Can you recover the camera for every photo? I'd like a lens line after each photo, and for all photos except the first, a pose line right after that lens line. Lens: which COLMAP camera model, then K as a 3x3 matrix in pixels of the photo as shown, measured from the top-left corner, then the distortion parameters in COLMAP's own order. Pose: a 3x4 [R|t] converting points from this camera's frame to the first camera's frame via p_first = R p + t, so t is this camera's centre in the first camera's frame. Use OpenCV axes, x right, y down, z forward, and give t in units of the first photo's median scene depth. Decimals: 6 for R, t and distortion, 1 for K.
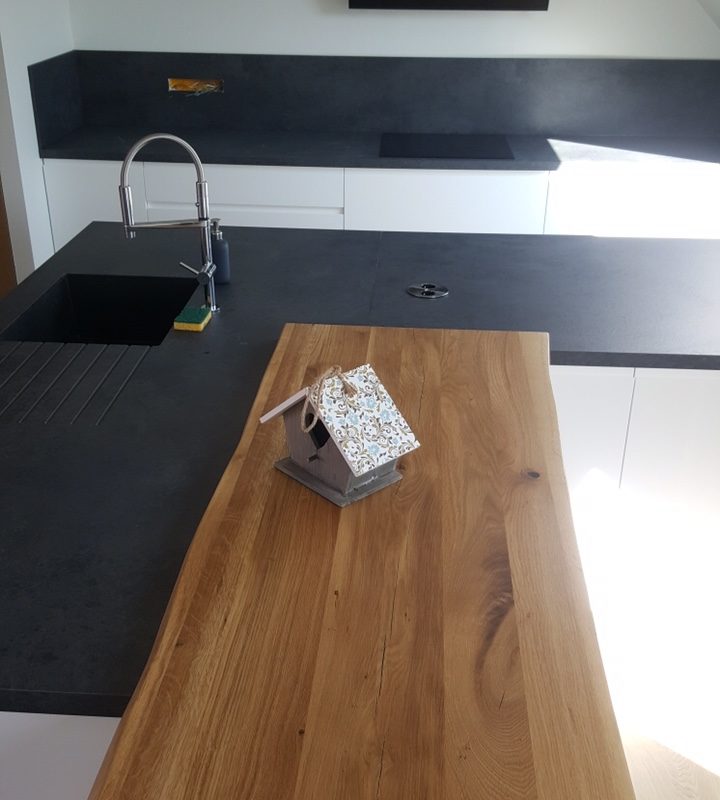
lens RADIAL K [[948.3, 0, 360.0], [0, 948.3, 400.0], [0, 0, 1]] dist [0.288073, -0.828127]
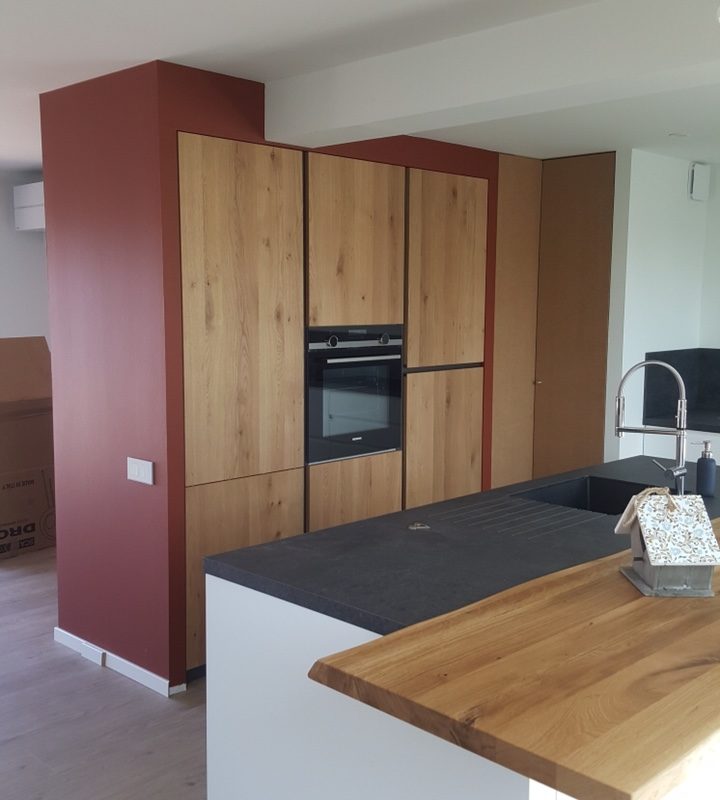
lens RADIAL K [[948.3, 0, 360.0], [0, 948.3, 400.0], [0, 0, 1]] dist [0.288073, -0.828127]
pose [[0.751813, 0.071538, -0.655484, 0.562531], [-0.290140, 0.928577, -0.231436, 0.303901], [0.592111, 0.364179, 0.718873, -0.240879]]
